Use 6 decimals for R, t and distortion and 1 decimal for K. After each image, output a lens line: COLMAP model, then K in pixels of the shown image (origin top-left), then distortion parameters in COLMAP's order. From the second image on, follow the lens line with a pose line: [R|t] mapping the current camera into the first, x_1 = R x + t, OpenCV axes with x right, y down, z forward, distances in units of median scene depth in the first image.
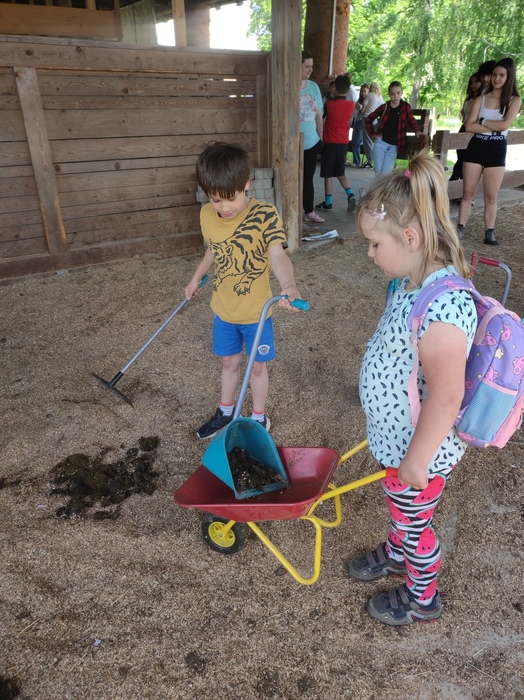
lens RADIAL K [[508.2, 0, 259.3], [0, 508.2, 349.8], [0, 0, 1]] dist [0.010694, -0.000093]
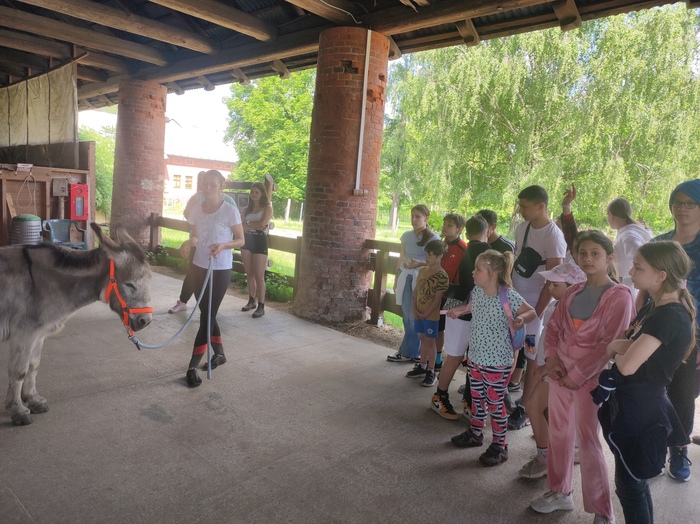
lens RADIAL K [[508.2, 0, 349.1], [0, 508.2, 262.8], [0, 0, 1]] dist [0.010694, -0.000093]
pose [[0.974856, 0.035505, 0.219989, 0.002642], [0.038142, 0.946069, -0.321713, -0.110171], [-0.219547, 0.322014, 0.920927, 0.198400]]
